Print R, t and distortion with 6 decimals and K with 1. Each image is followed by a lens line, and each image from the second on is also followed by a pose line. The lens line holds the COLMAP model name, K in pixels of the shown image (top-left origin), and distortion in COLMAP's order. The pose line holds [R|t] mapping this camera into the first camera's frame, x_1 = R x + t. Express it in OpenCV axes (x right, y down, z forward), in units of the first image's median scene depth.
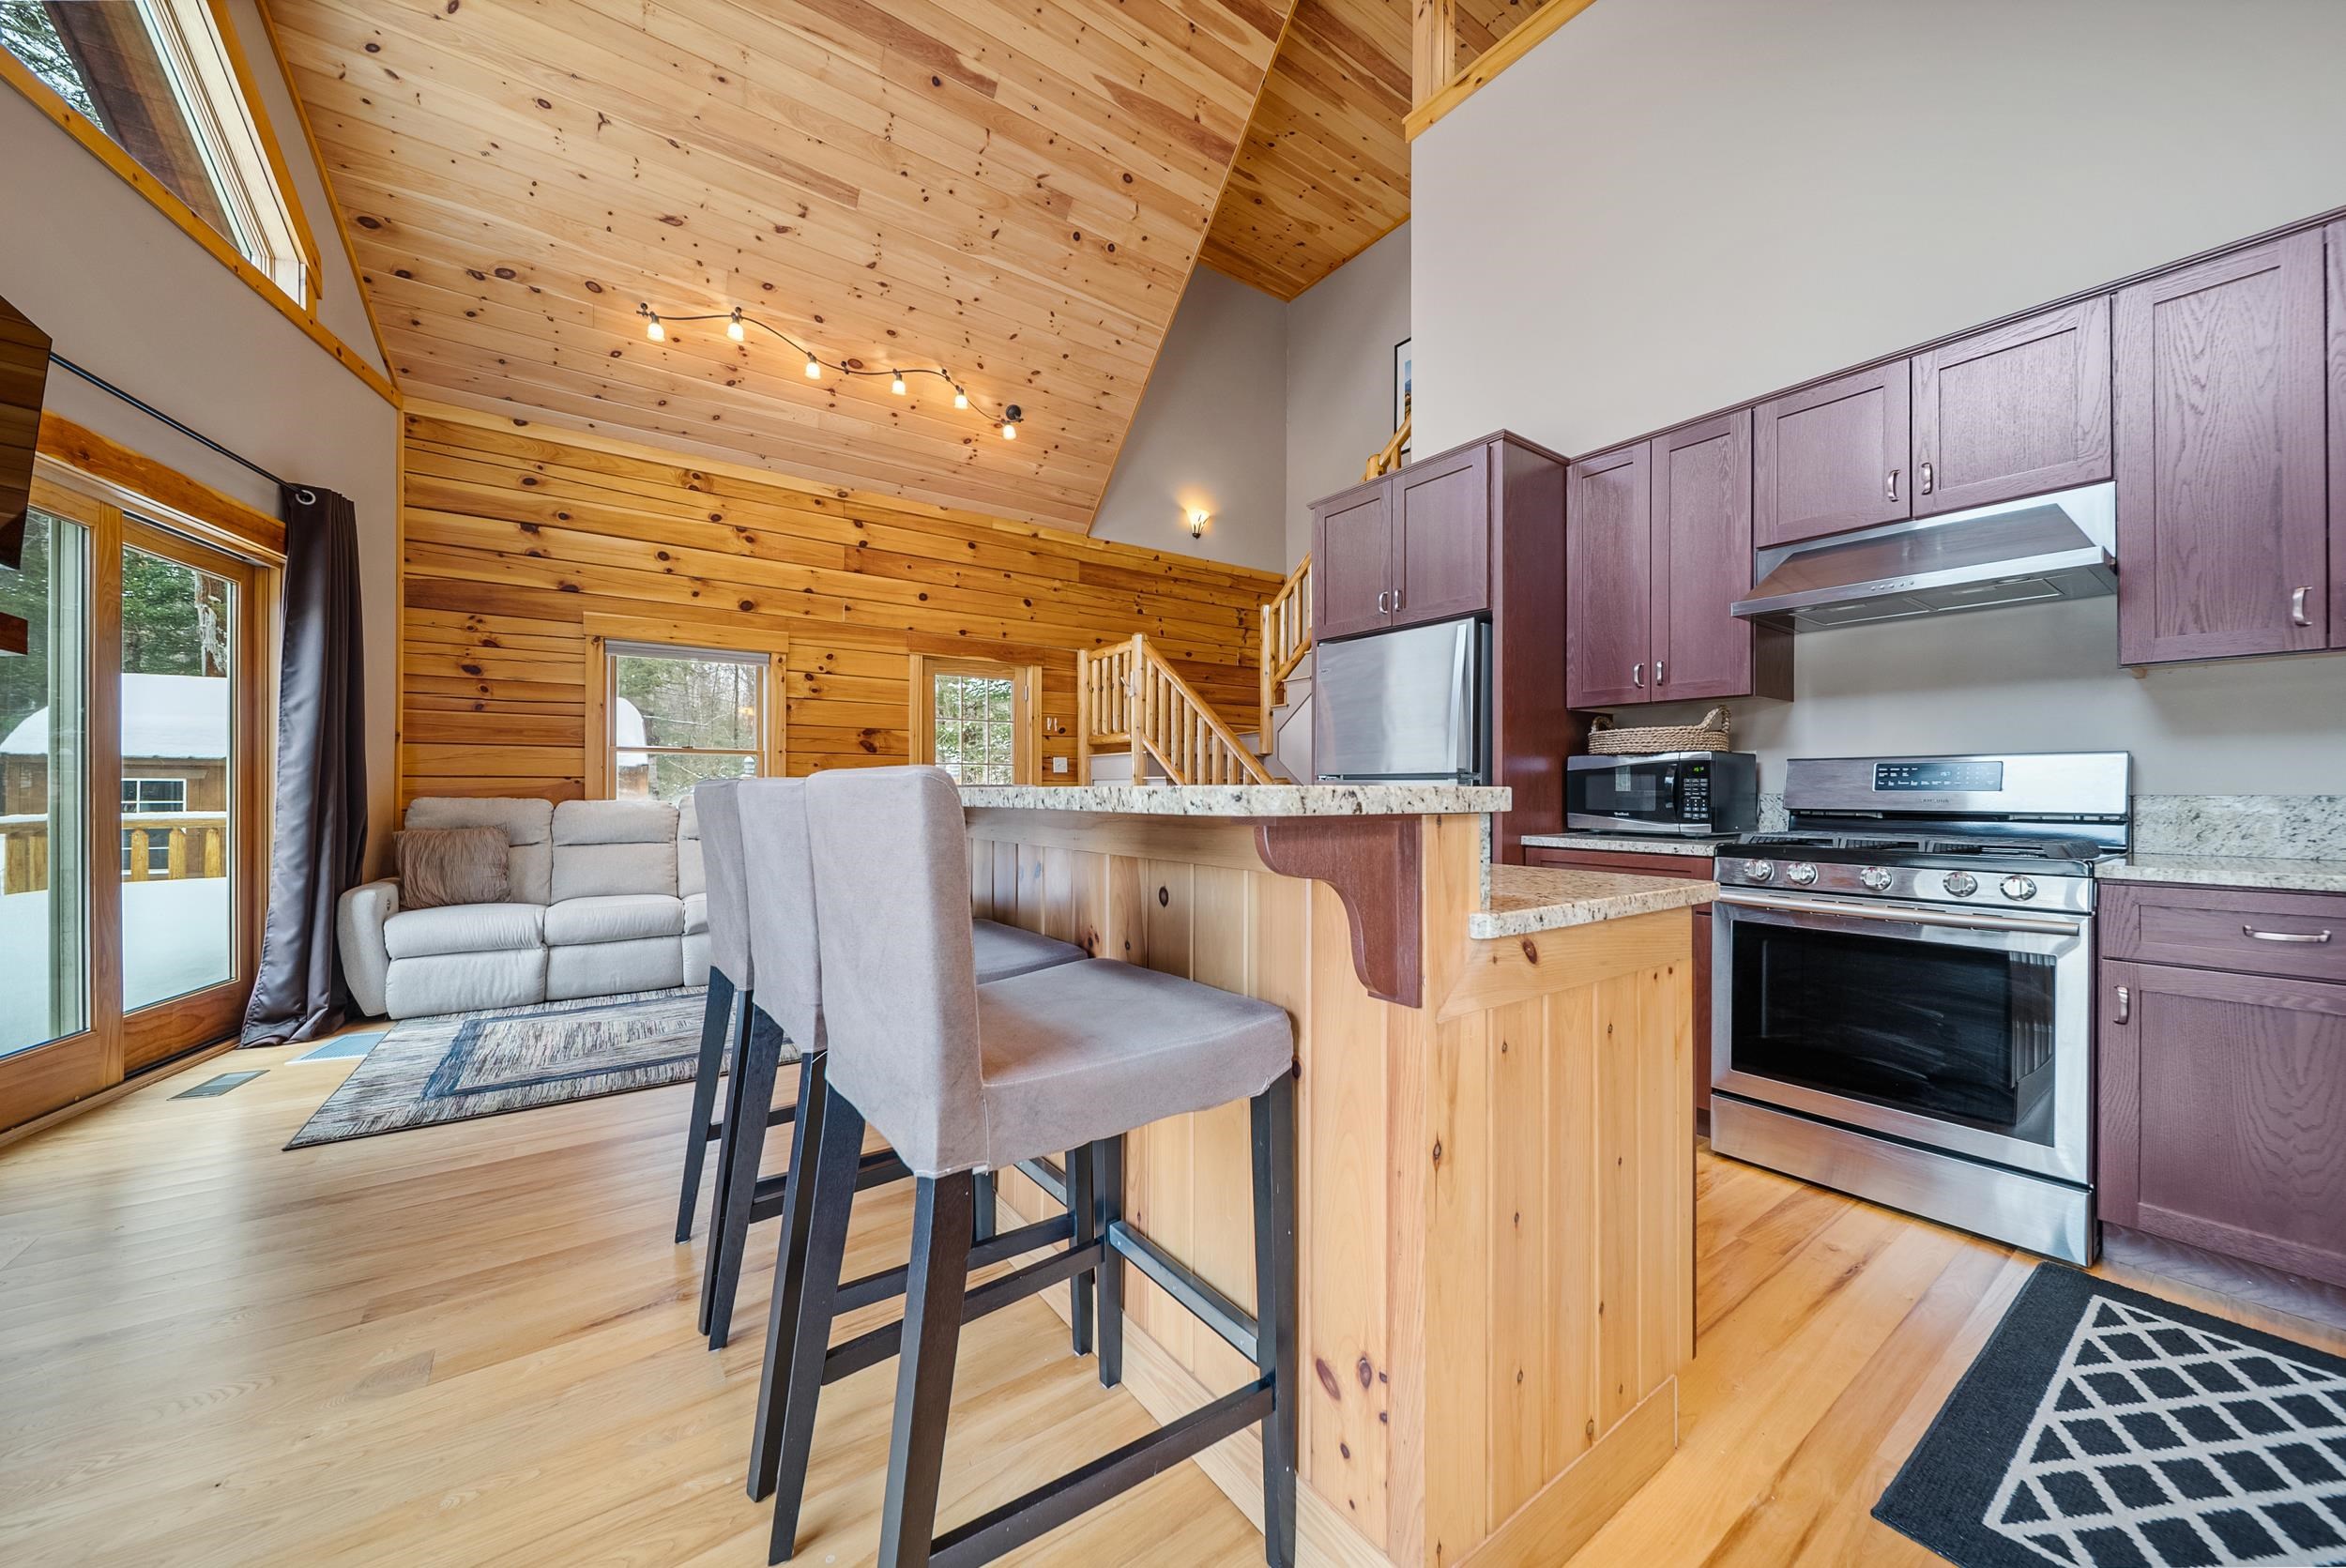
lens RADIAL K [[828.1, 0, 1175.5], [0, 828.1, 790.4], [0, 0, 1]] dist [-0.000177, -0.001470]
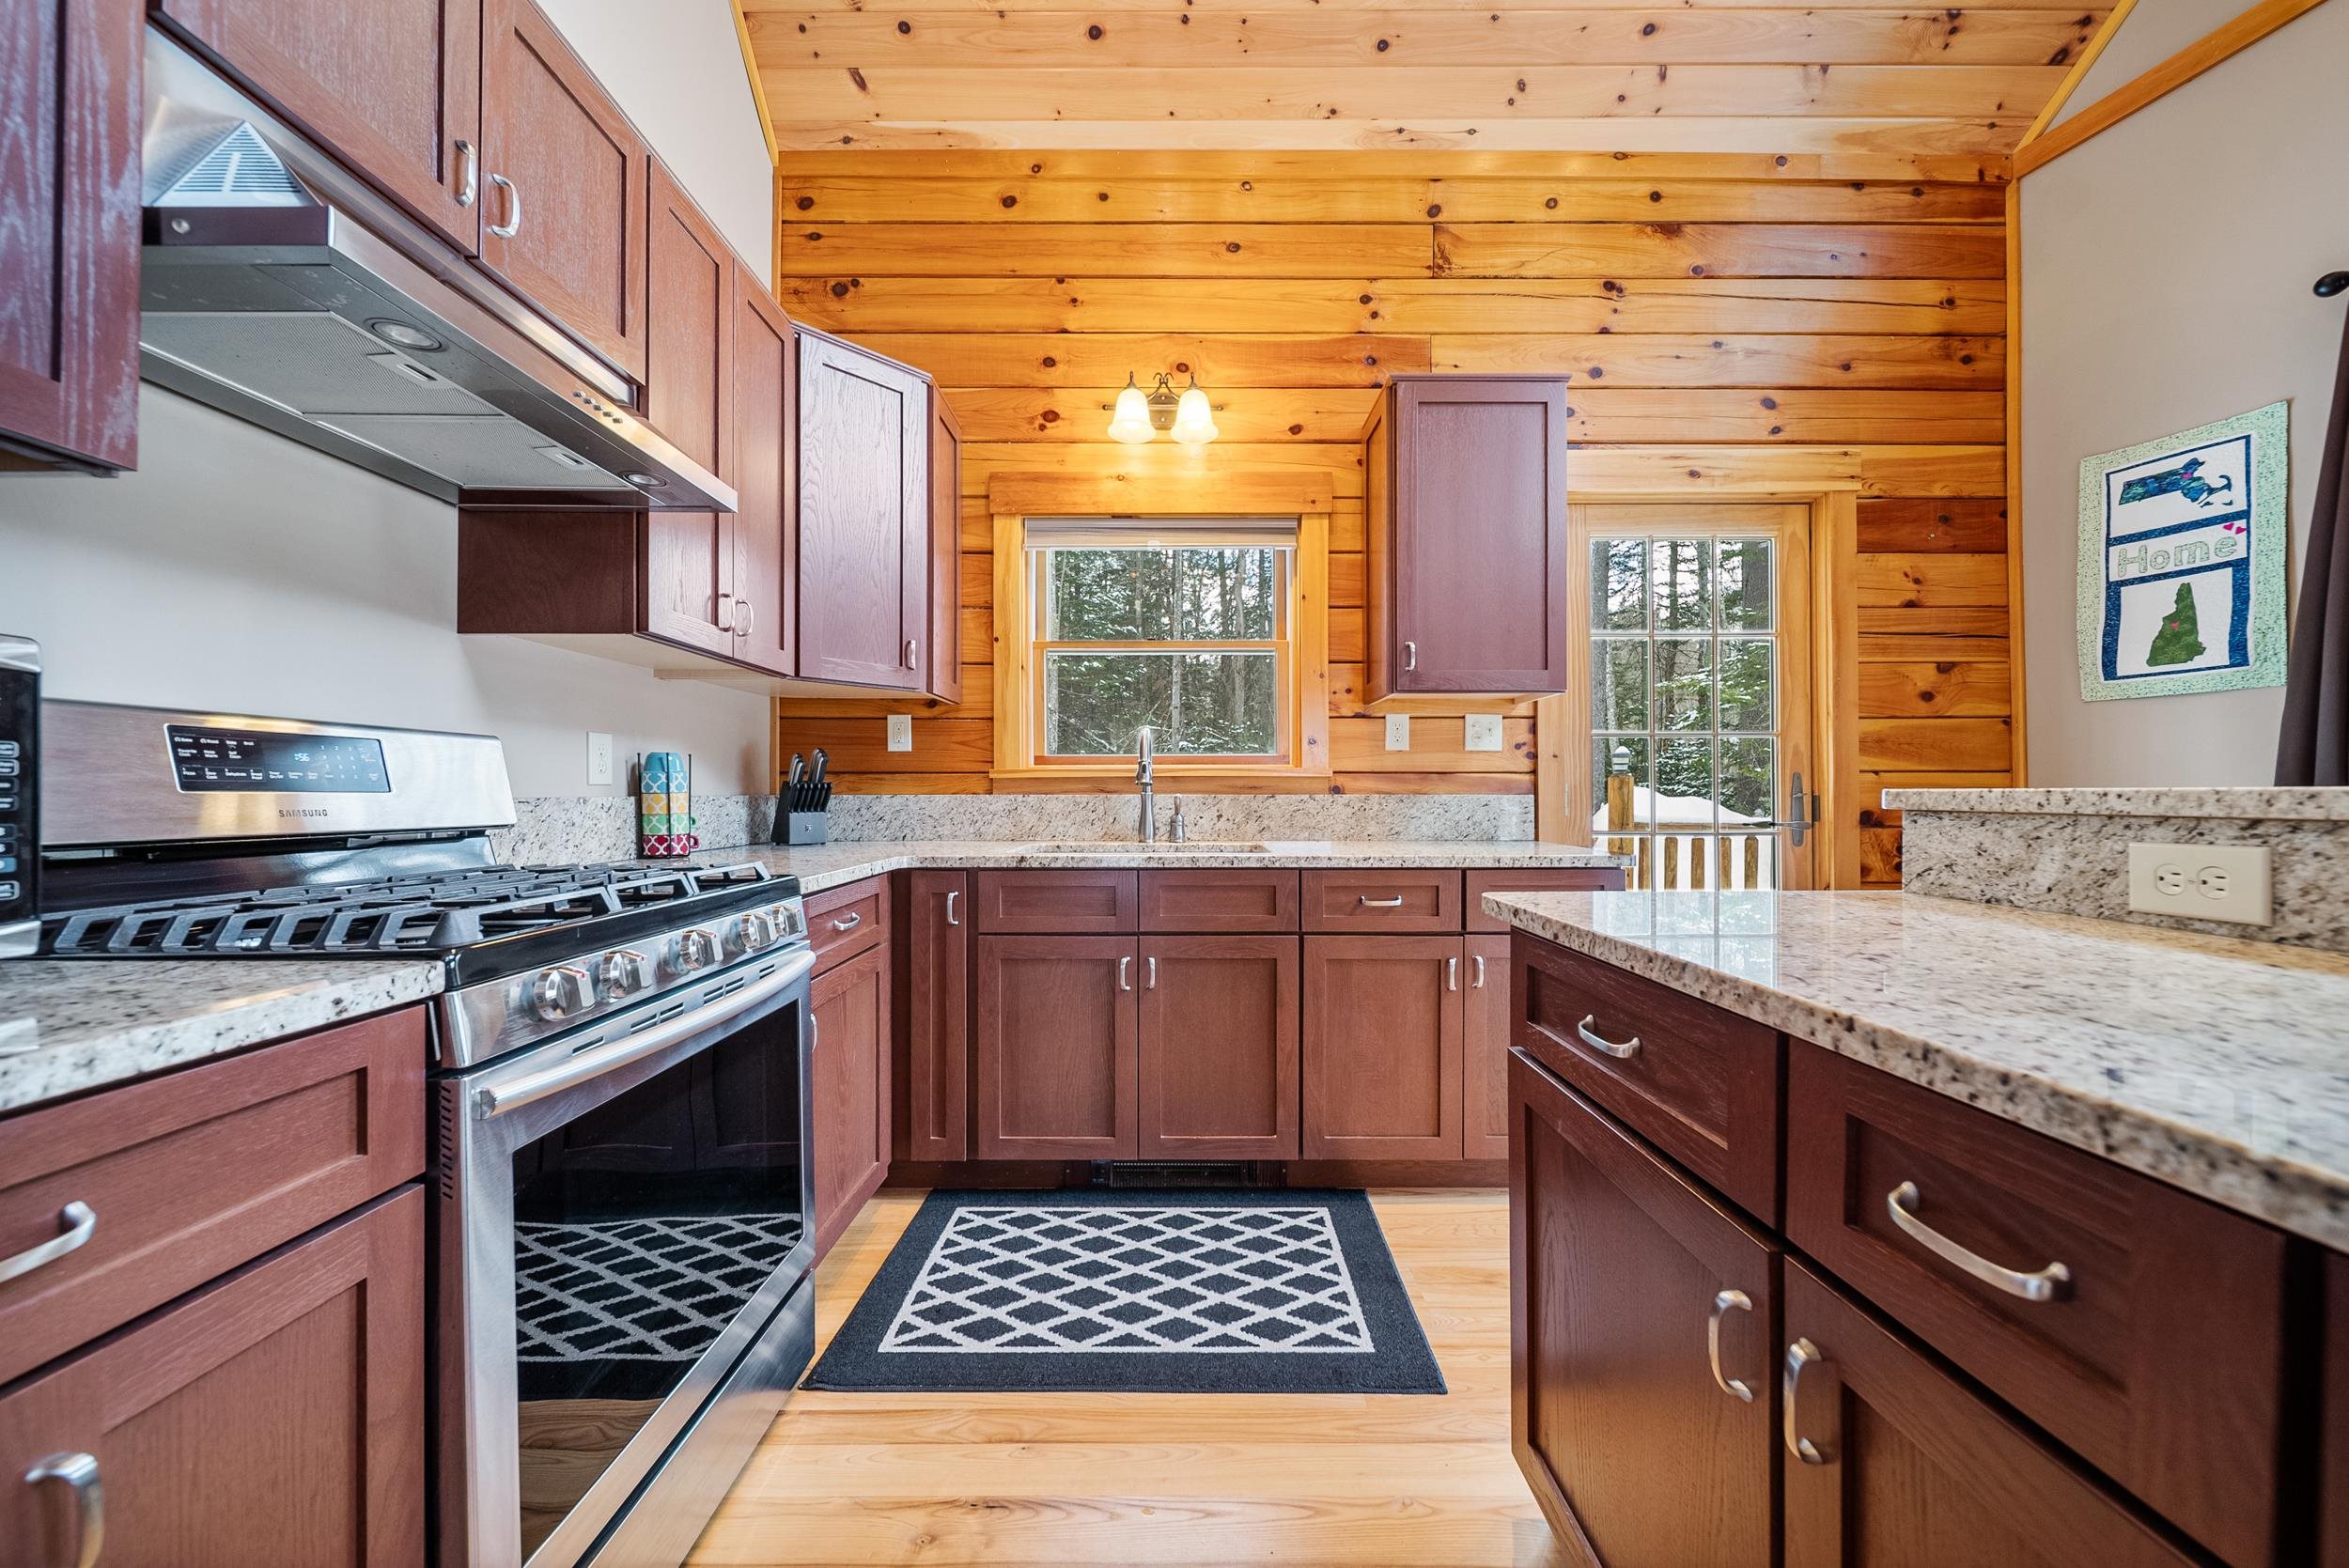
lens RADIAL K [[829.1, 0, 1177.0], [0, 829.1, 790.4], [0, 0, 1]] dist [-0.000177, -0.001470]
pose [[-0.812163, 0.002521, 0.583424, 0.209771], [0.000674, 0.999994, -0.003383, 0.001296], [-0.583430, -0.002354, -0.812160, 1.017950]]
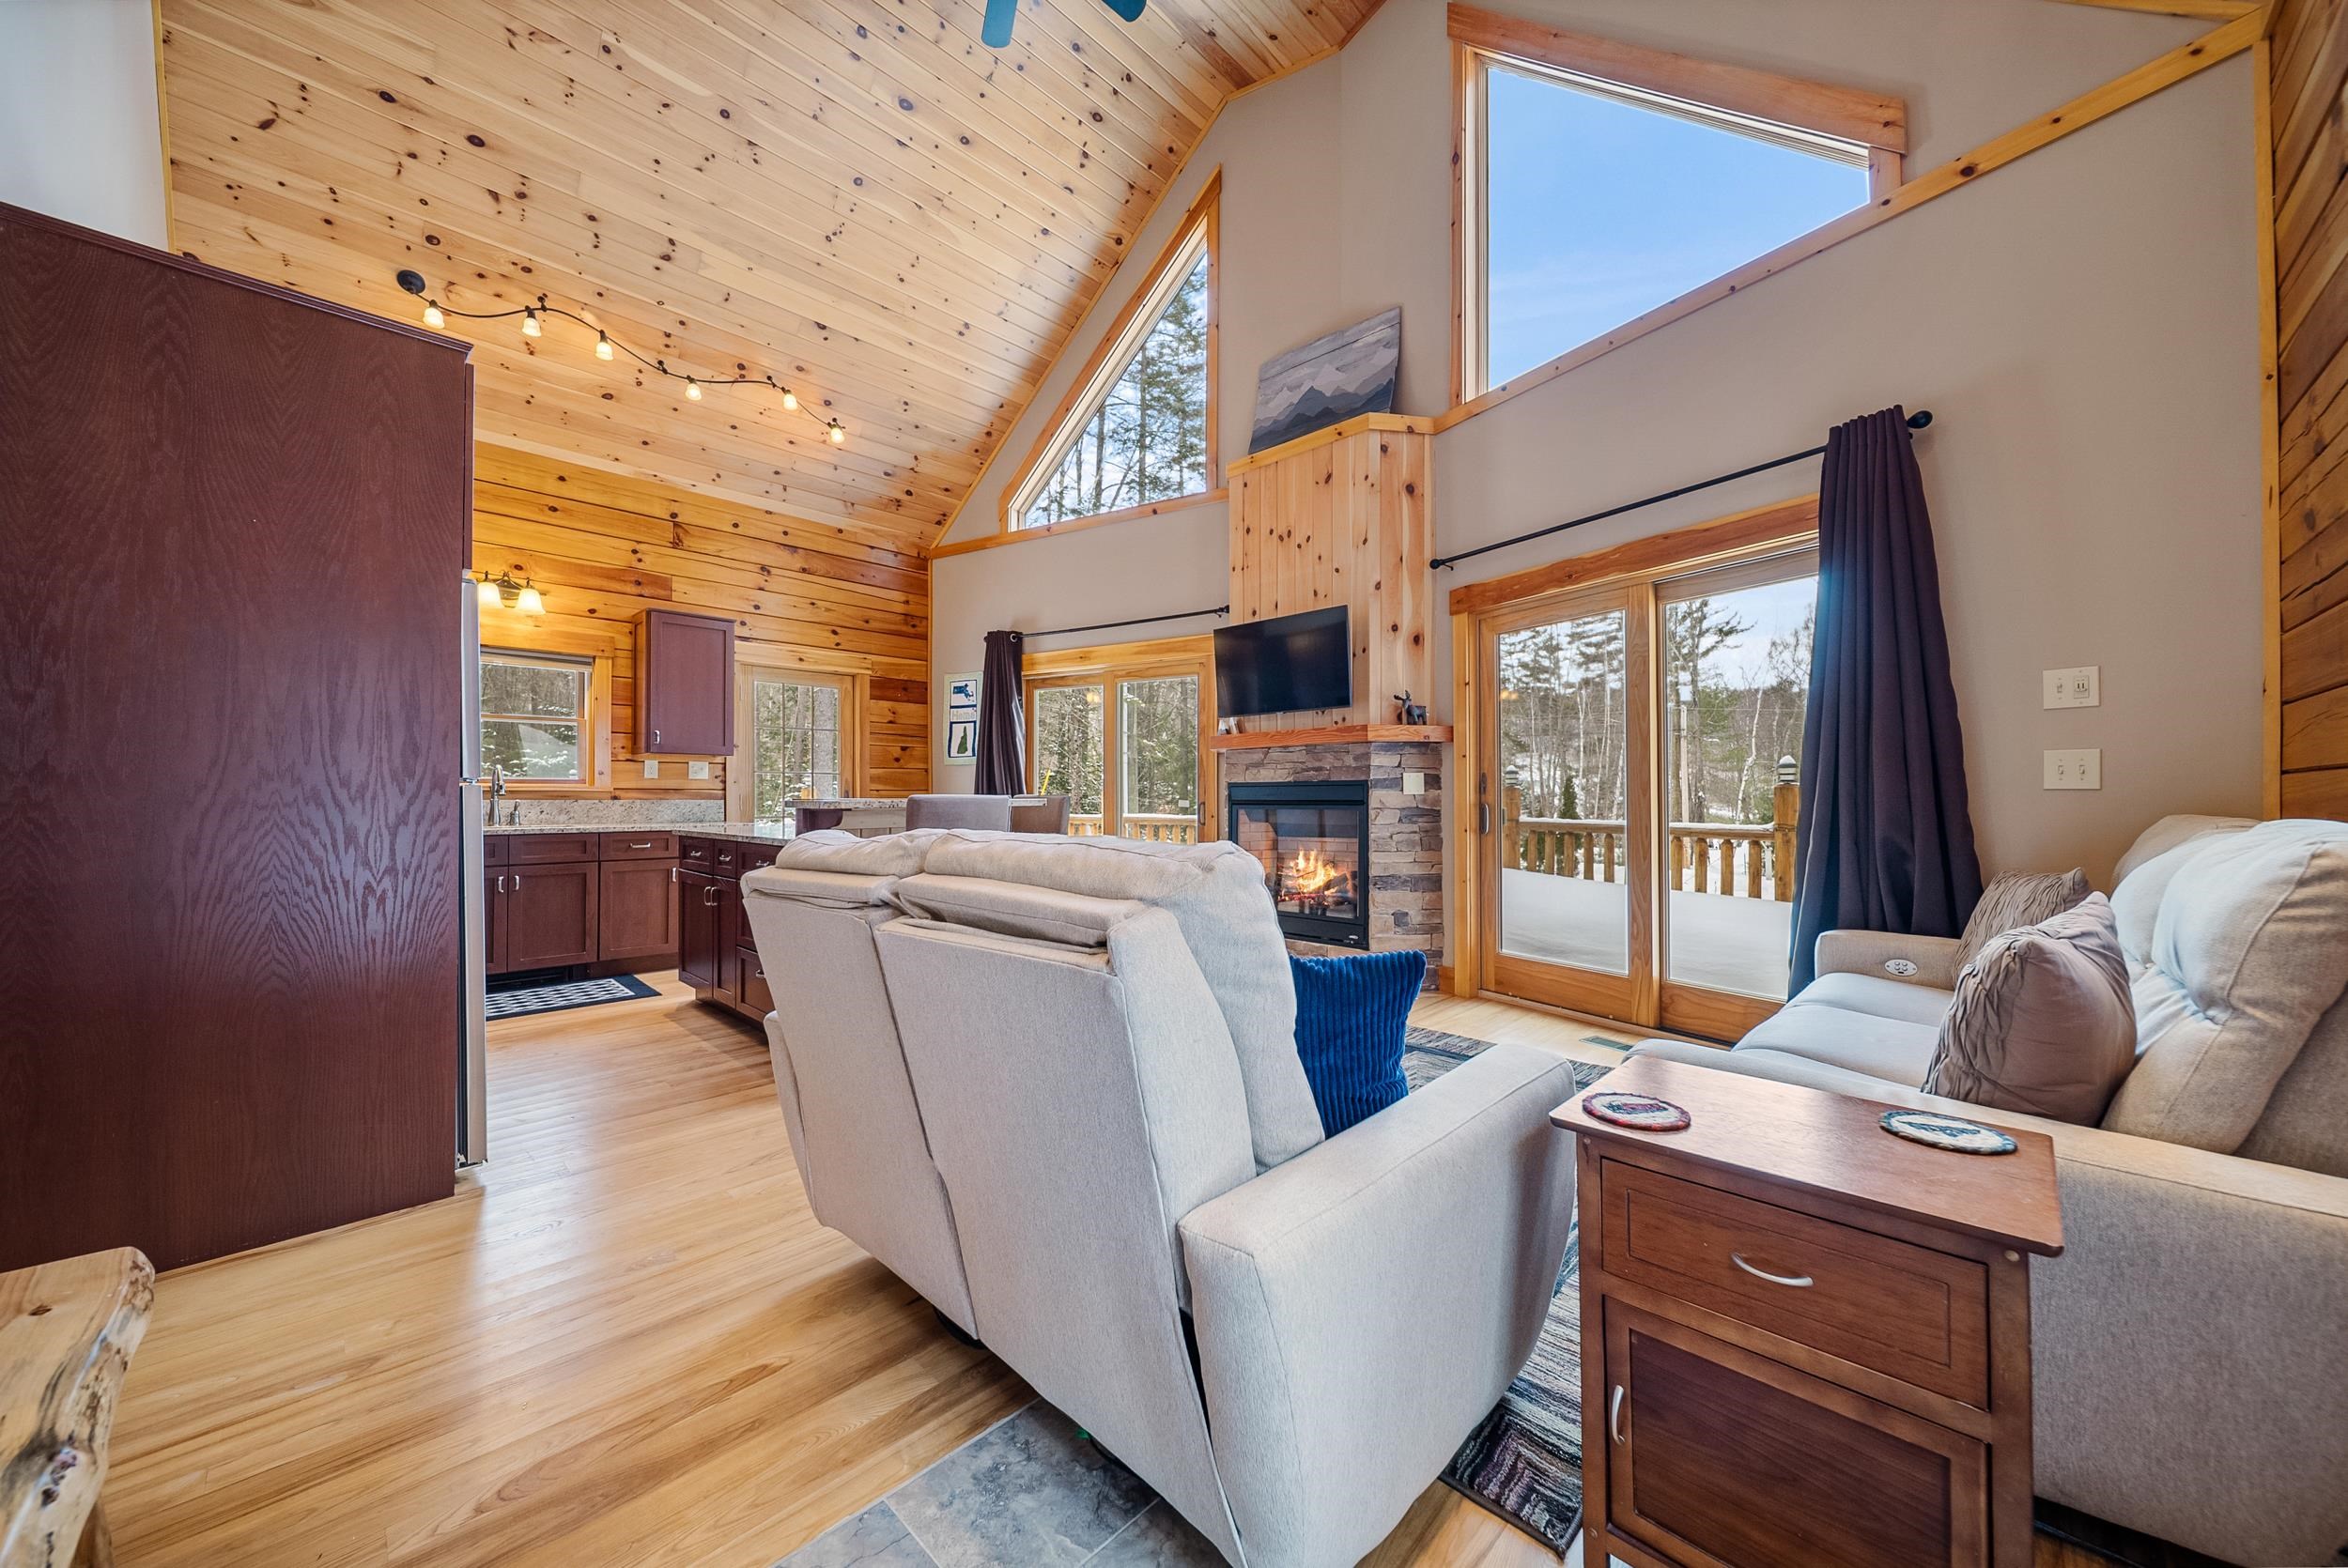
lens RADIAL K [[832.1, 0, 1176.0], [0, 832.1, 786.8], [0, 0, 1]] dist [0.001107, -0.001727]
pose [[-0.983806, -0.001500, -0.179230, -0.345148], [0.000725, 0.999923, -0.012350, -0.003220], [0.179235, -0.012280, -0.983730, 2.340125]]
